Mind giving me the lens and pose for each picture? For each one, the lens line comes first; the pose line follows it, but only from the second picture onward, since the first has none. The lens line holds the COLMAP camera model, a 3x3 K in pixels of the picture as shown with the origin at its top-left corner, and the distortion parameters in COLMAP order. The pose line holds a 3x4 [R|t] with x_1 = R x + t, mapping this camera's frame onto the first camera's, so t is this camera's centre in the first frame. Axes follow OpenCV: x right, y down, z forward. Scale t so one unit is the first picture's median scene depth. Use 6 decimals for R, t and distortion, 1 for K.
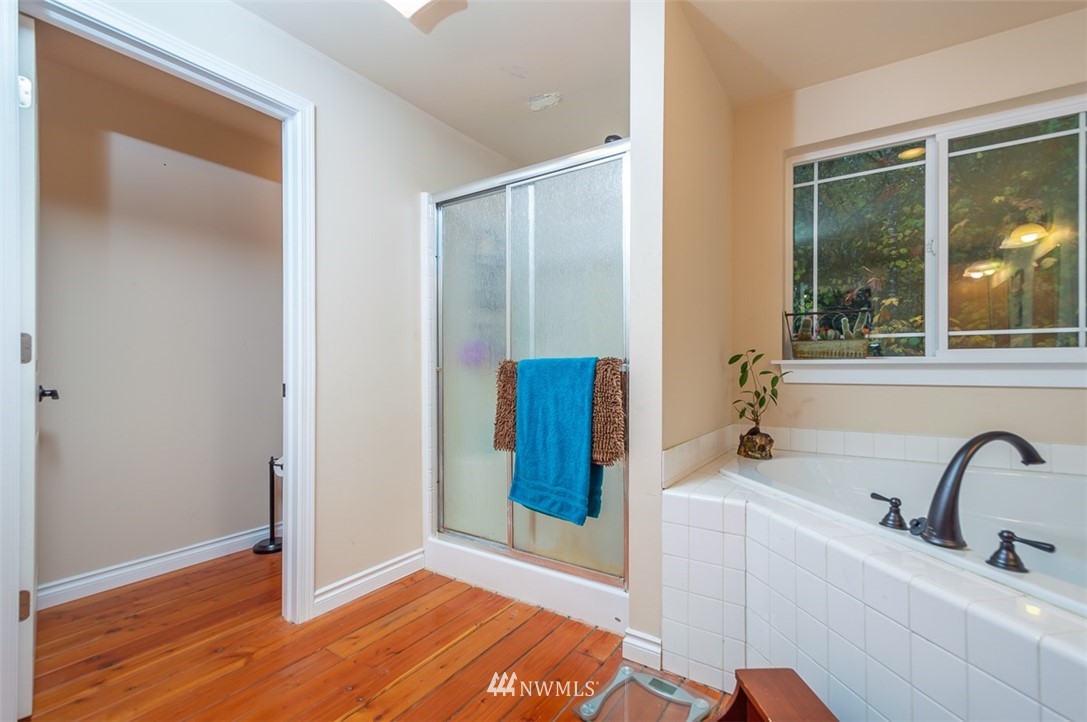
lens RADIAL K [[491.1, 0, 533.9], [0, 491.1, 365.8], [0, 0, 1]] dist [0.012302, -0.000877]
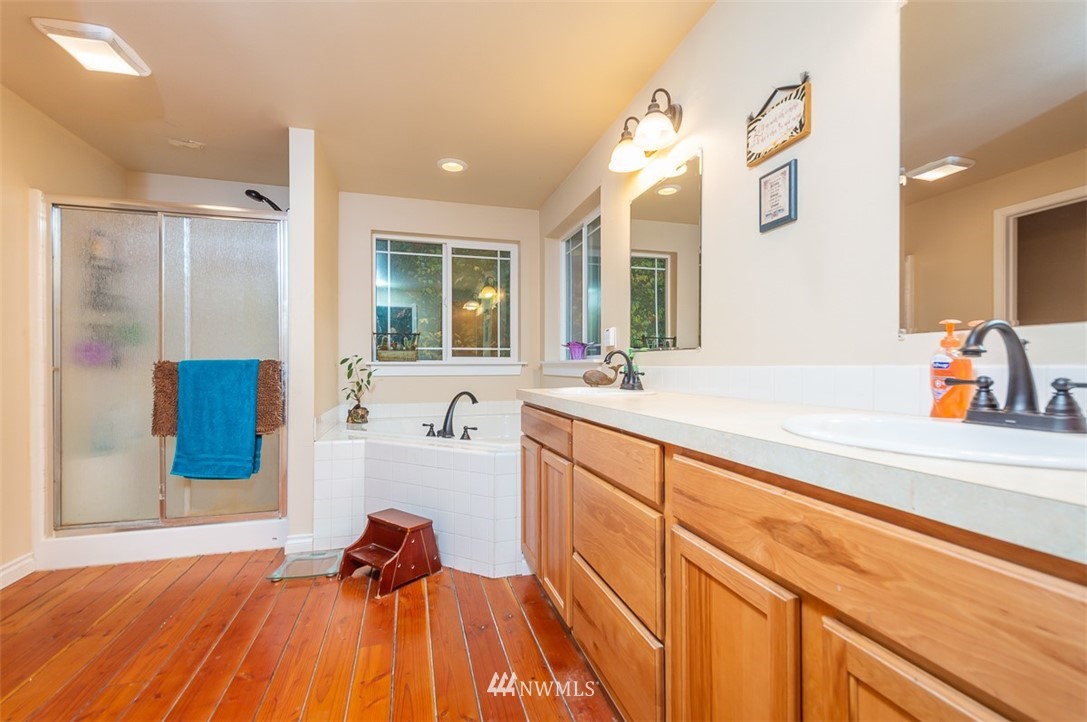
lens RADIAL K [[491.1, 0, 540.7], [0, 491.1, 364.2], [0, 0, 1]] dist [0.012302, -0.000877]
pose [[0.649450, 0.002873, 0.760399, -0.375940], [0.001179, 0.999988, -0.004786, 0.003854], [-0.760403, 0.004005, 0.649439, -0.482617]]
